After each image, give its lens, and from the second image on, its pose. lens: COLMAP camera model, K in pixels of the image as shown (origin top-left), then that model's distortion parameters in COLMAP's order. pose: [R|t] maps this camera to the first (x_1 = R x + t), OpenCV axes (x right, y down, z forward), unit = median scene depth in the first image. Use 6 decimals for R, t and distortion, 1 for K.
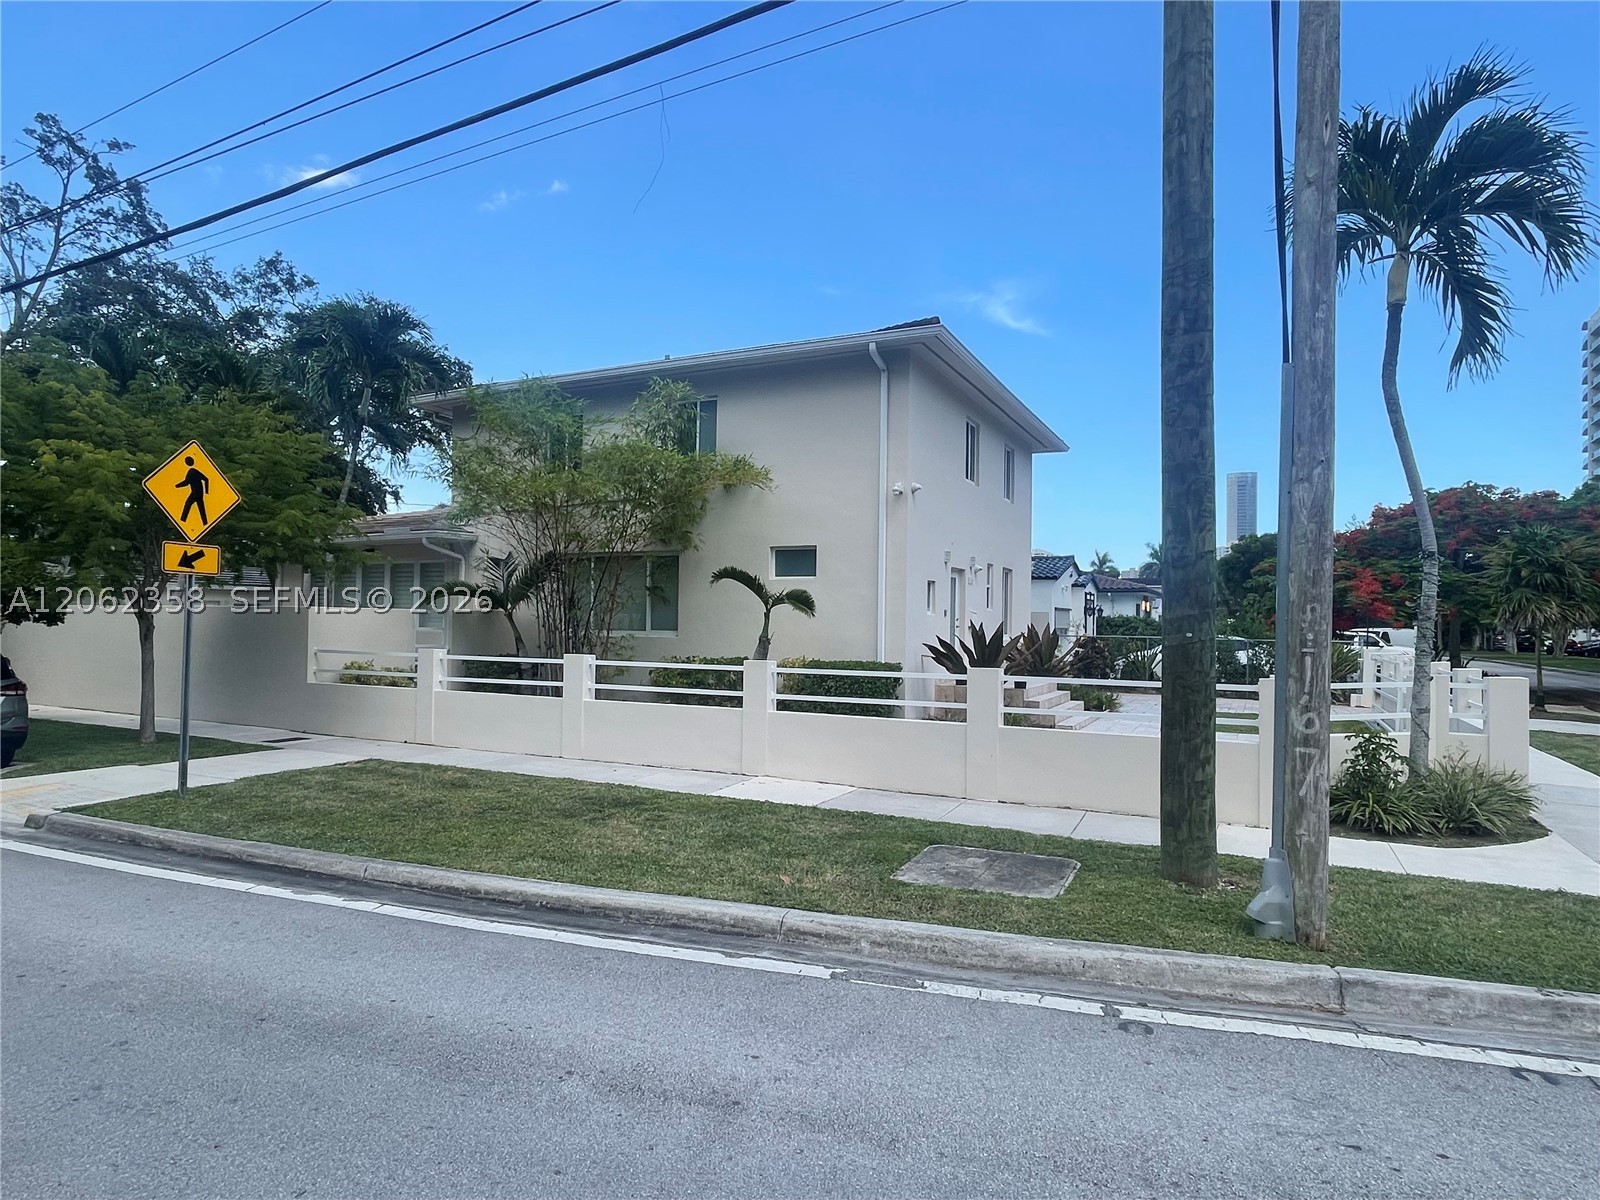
lens RADIAL K [[899.2, 0, 799.4], [0, 899.2, 611.4], [0, 0, 1]] dist [0.000927, 0.002132]
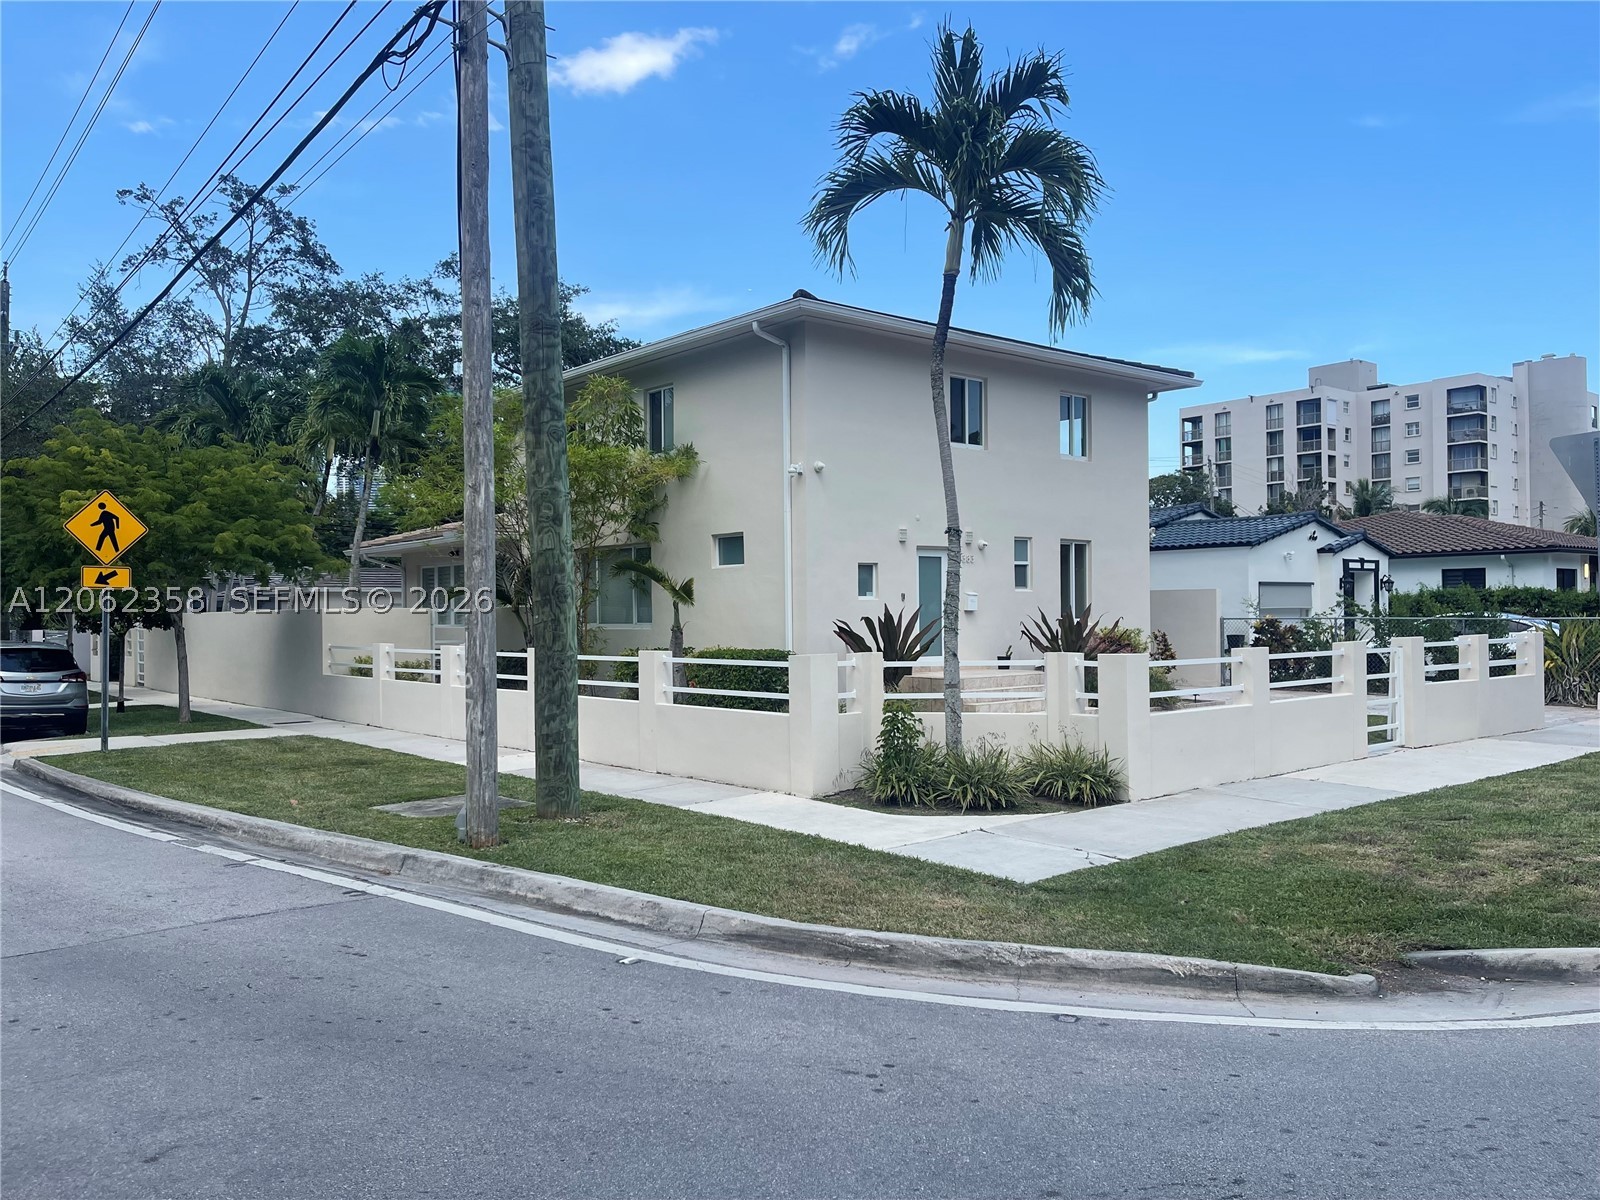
lens RADIAL K [[1188.4, 0, 801.2], [0, 1188.4, 608.5], [0, 0, 1]] dist [0.052909, 0.000512]
pose [[0.917140, -0.024671, -0.397802, 0.633593], [0.027817, 0.999611, 0.002139, 0.008778], [0.397594, -0.013027, 0.917469, -0.164338]]
